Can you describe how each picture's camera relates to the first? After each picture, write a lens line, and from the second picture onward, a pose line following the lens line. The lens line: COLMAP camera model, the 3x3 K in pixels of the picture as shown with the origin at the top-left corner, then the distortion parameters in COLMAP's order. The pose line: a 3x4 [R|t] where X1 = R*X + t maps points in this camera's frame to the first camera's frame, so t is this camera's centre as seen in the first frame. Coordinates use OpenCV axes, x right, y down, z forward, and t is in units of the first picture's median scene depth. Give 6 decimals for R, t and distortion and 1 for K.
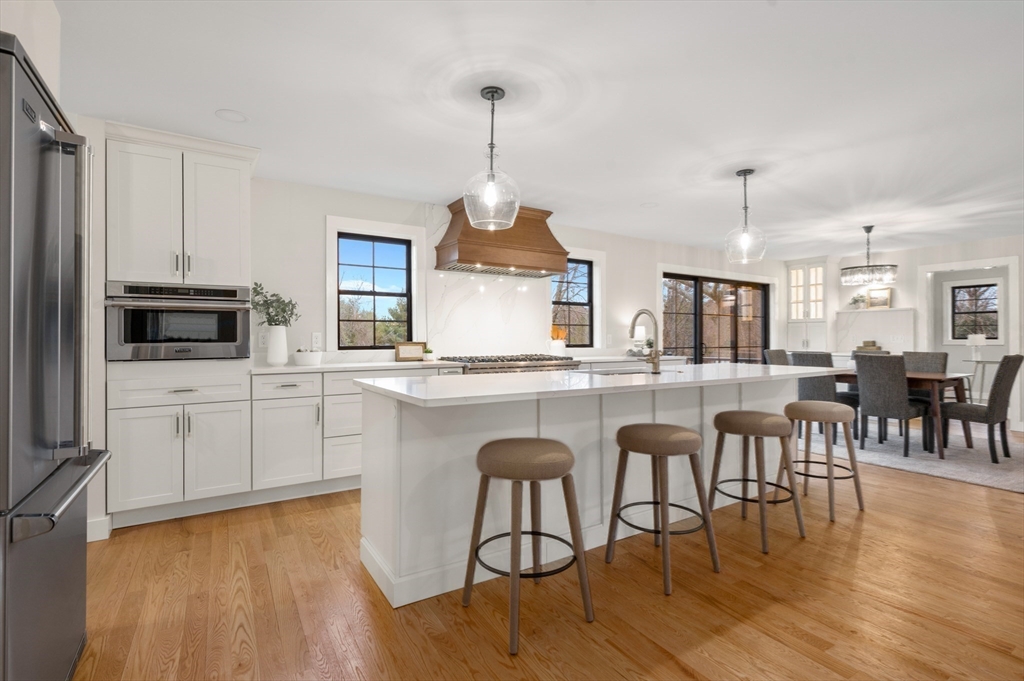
lens RADIAL K [[472.9, 0, 560.9], [0, 472.9, 336.3], [0, 0, 1]] dist [-0.002166, 0.000166]
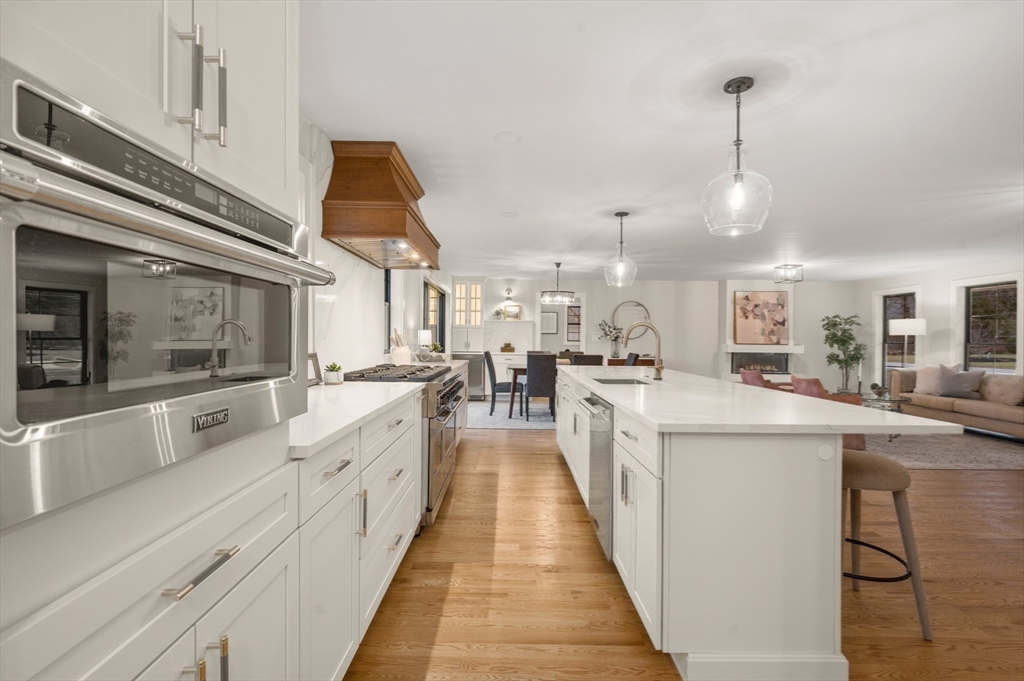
lens RADIAL K [[424.8, 0, 512.0], [0, 424.8, 340.5], [0, 0, 1]] dist [0.012631, -0.000016]
pose [[0.598259, 0.002859, 0.801298, -0.589380], [-0.014419, 0.999870, 0.007198, -0.012908], [-0.801173, -0.015860, 0.598222, 0.473097]]
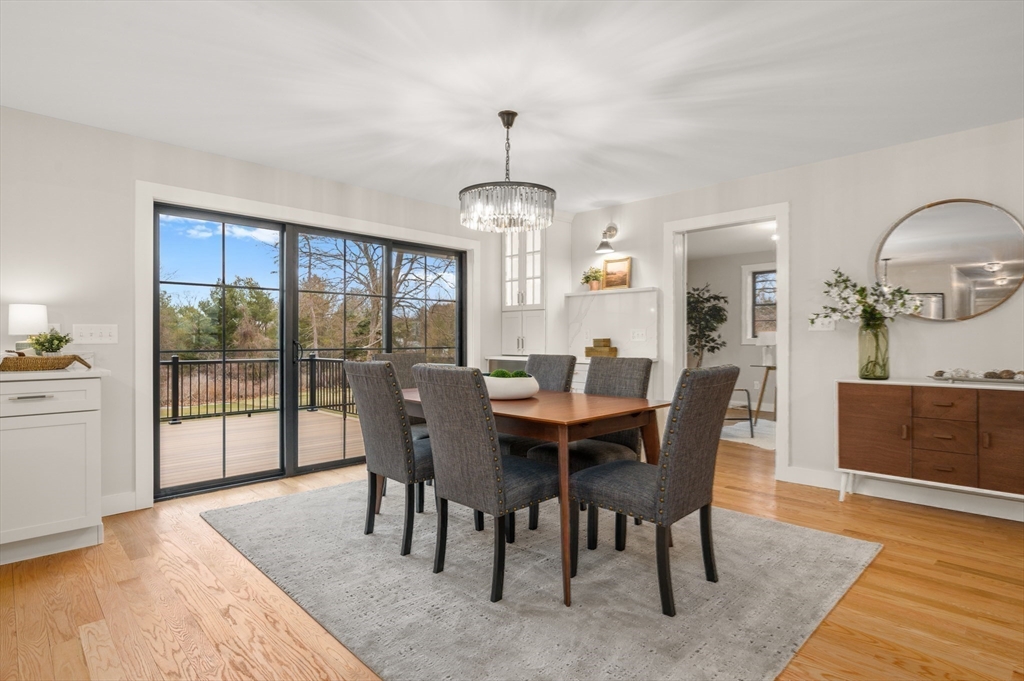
lens RADIAL K [[501.7, 0, 512.0], [0, 501.7, 340.5], [0, 0, 1]] dist [0.000982, 0.000354]
pose [[0.985326, -0.000099, 0.170685, 0.756552], [-0.001106, 0.999975, 0.006966, 0.013800], [-0.170682, -0.007053, 0.985301, 0.618994]]
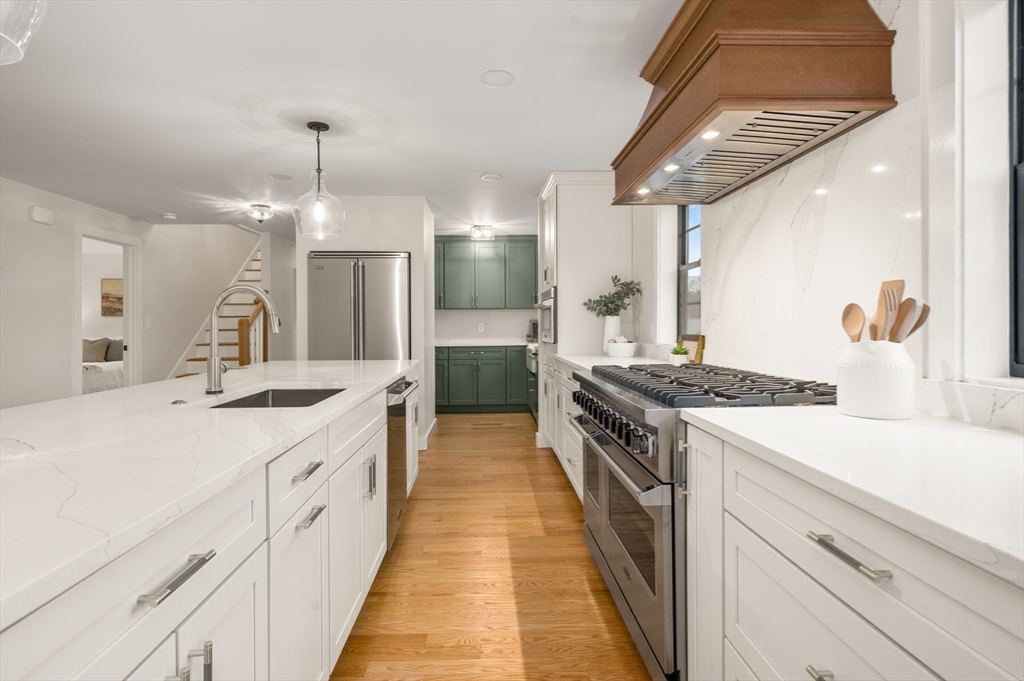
lens RADIAL K [[537.3, 0, 508.8], [0, 537.3, 325.2], [0, 0, 1]] dist [0.000473, 0.000186]
pose [[-0.565368, 0.007781, -0.824802, 0.394218], [0.012872, 0.999917, 0.000610, -0.004008], [0.824739, -0.010272, -0.565421, 1.202287]]
